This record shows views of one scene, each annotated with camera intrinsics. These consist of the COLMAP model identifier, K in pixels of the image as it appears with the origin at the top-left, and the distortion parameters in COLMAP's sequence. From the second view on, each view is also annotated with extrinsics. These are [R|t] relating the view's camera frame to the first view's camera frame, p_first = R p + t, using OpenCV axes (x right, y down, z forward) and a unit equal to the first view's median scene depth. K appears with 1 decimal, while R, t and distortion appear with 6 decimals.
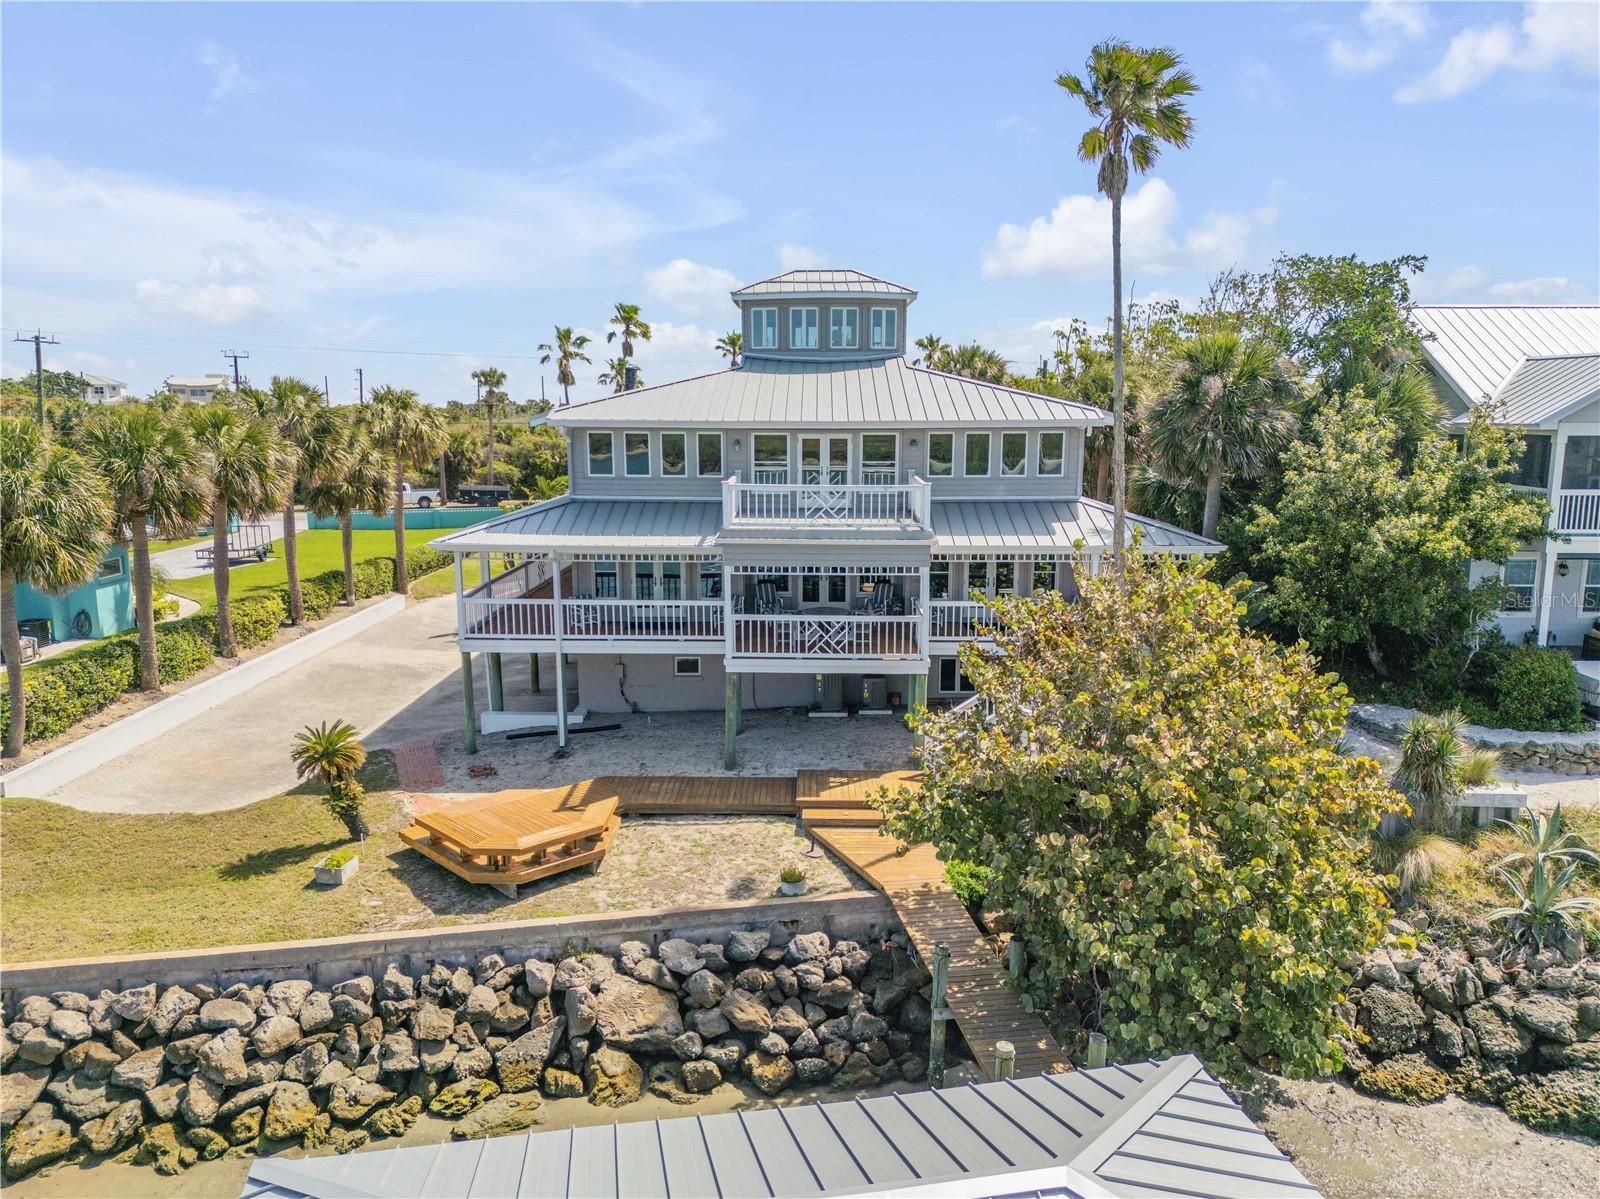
lens RADIAL K [[1140.1, 0, 811.1], [0, 1140.1, 603.2], [0, 0, 1]] dist [0.073994, -0.078323]
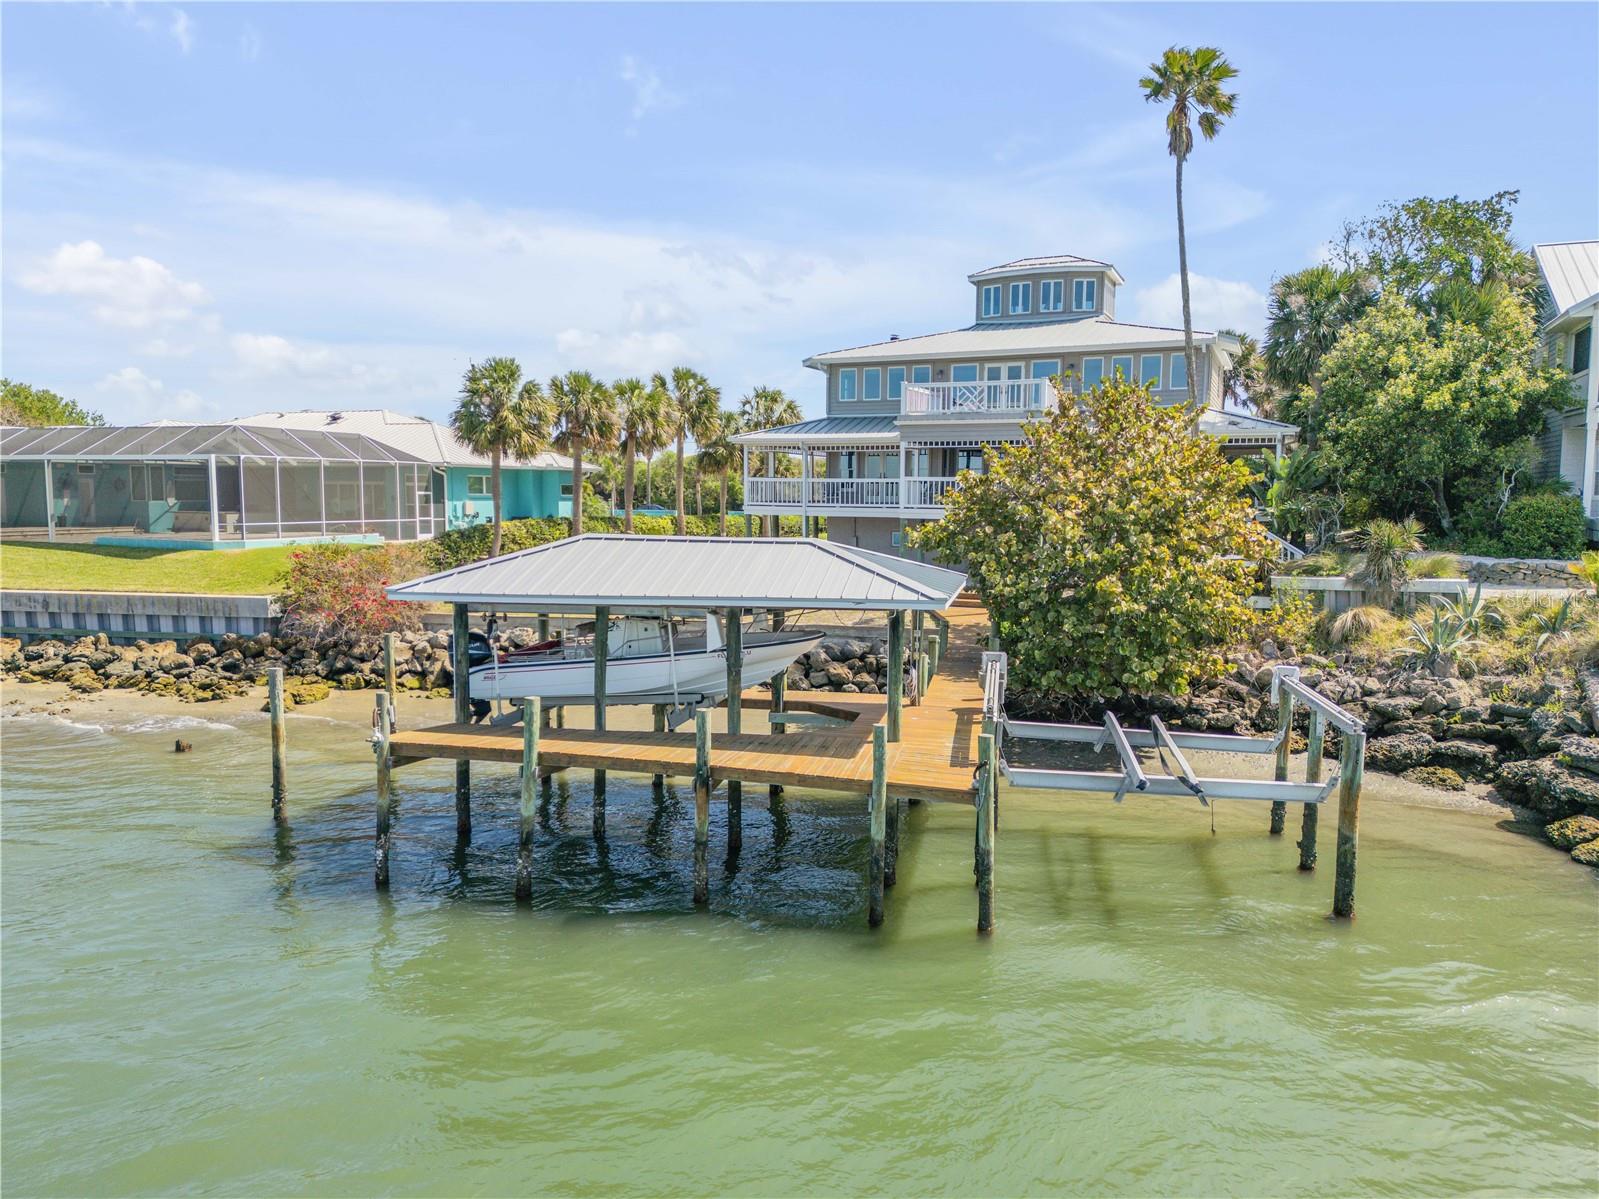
lens RADIAL K [[1139.3, 0, 810.6], [0, 1139.3, 603.2], [0, 0, 1]] dist [0.073994, -0.078323]
pose [[0.924425, 0.039793, -0.379283, 0.495827], [-0.068242, 0.995750, -0.061854, 0.356320], [0.375210, 0.083063, 0.923211, -0.474700]]
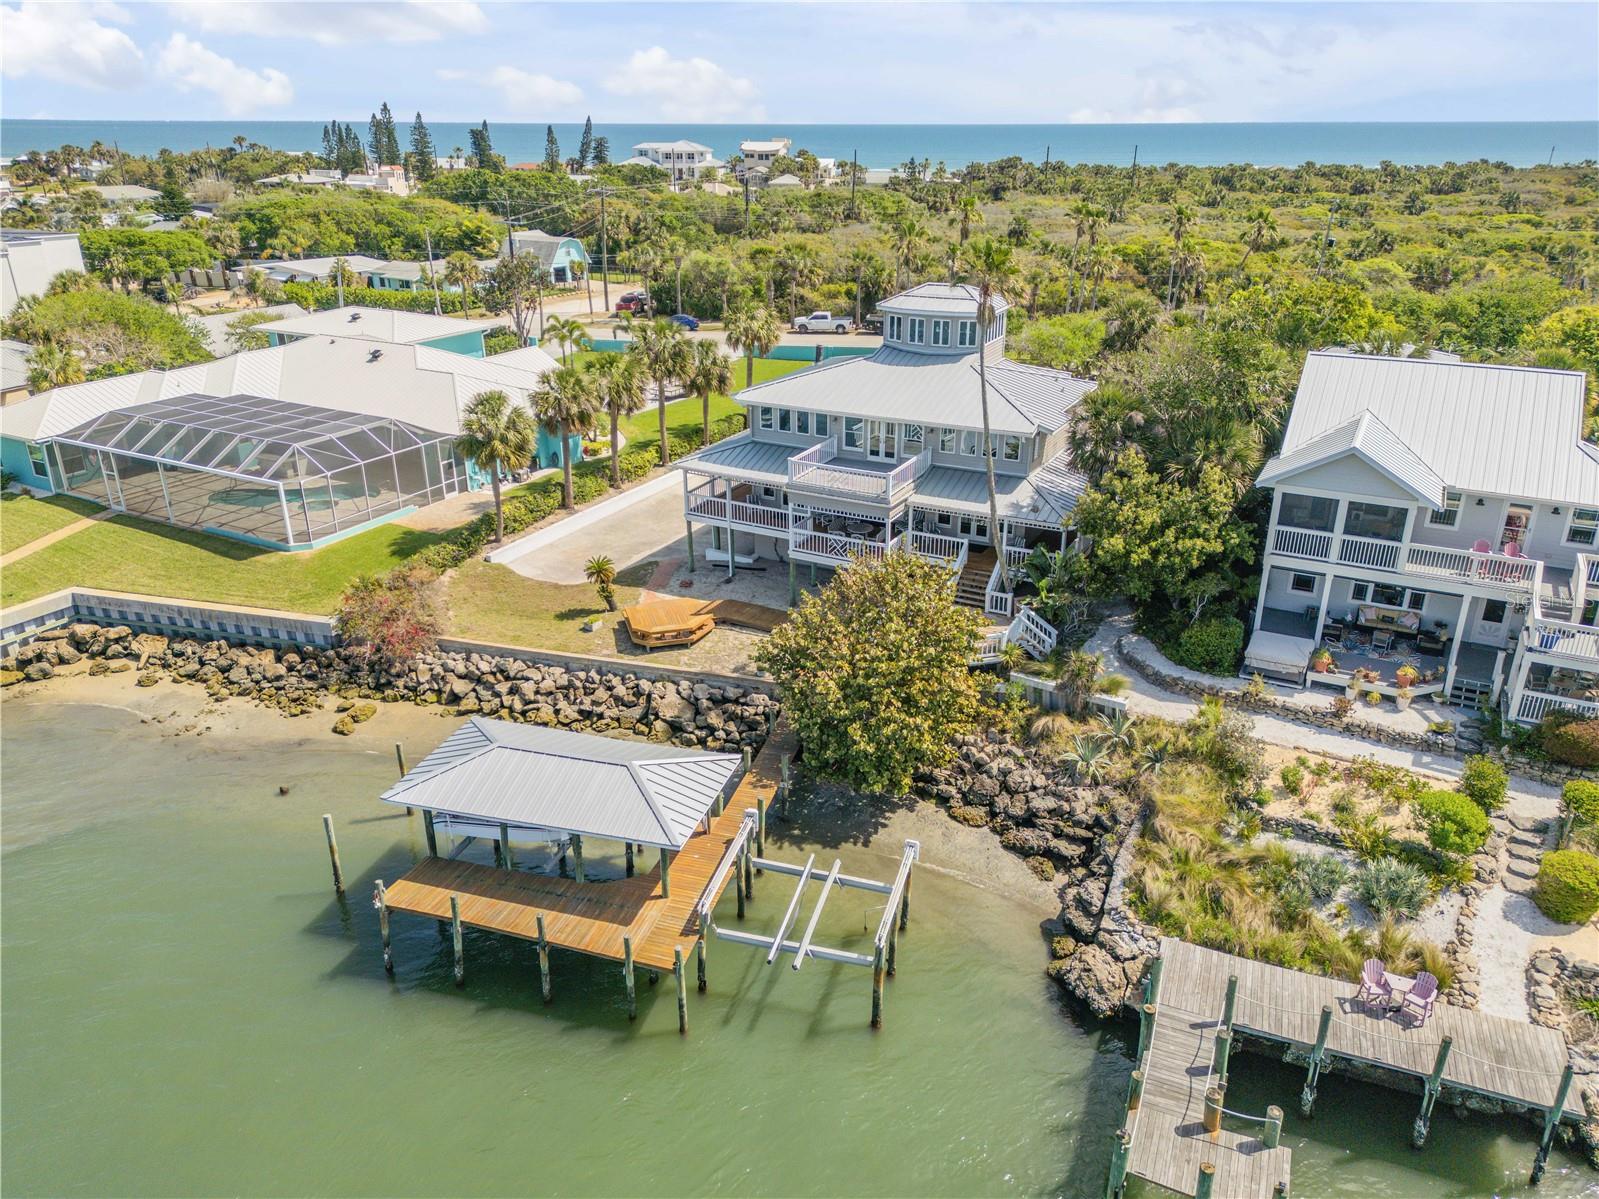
lens RADIAL K [[1139.3, 0, 810.6], [0, 1139.3, 603.2], [0, 0, 1]] dist [0.073994, -0.078323]
pose [[0.889594, 0.174855, -0.421957, 1.029890], [-0.076167, 0.967677, 0.240416, -0.431767], [0.450356, -0.181733, 0.874158, -0.862519]]
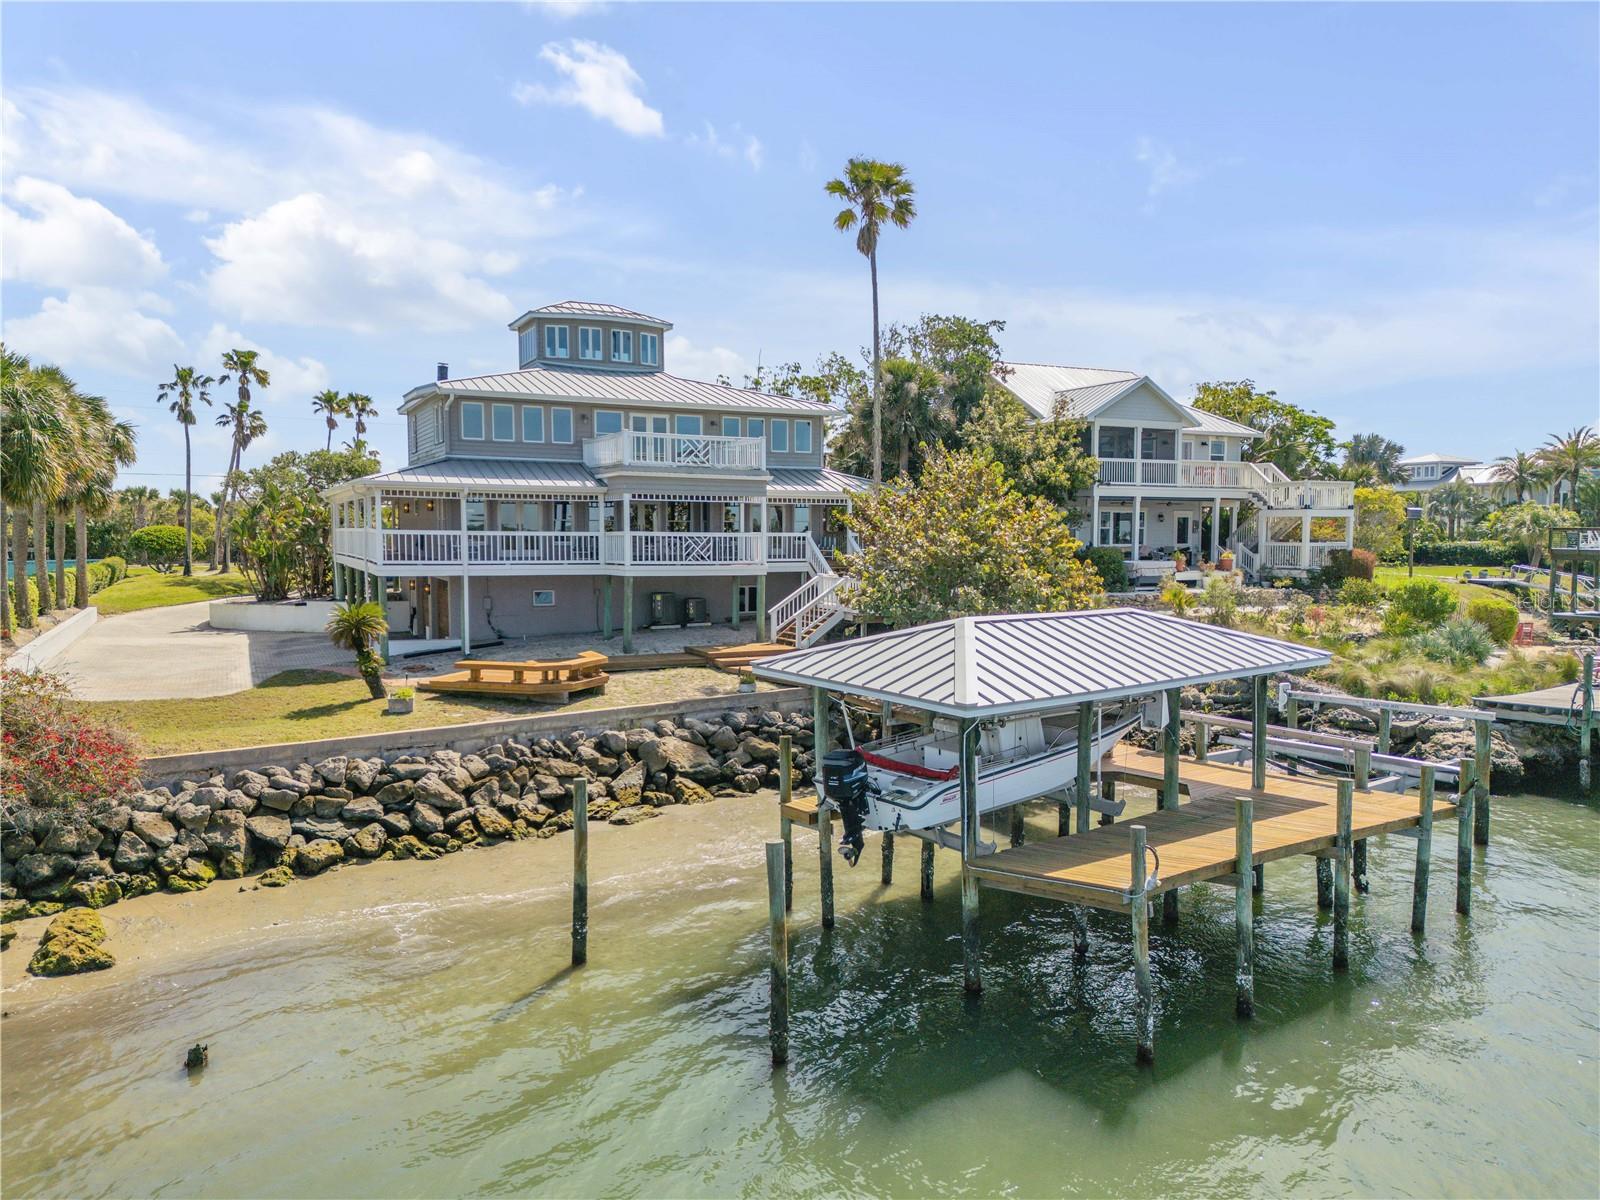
lens RADIAL K [[1140.1, 0, 811.1], [0, 1140.1, 603.7], [0, 0, 1]] dist [0.073994, -0.078323]
pose [[0.889026, -0.030262, 0.456856, -0.657766], [0.077339, 0.993401, -0.084697, 0.298022], [-0.451278, 0.110631, 0.885499, -0.347971]]
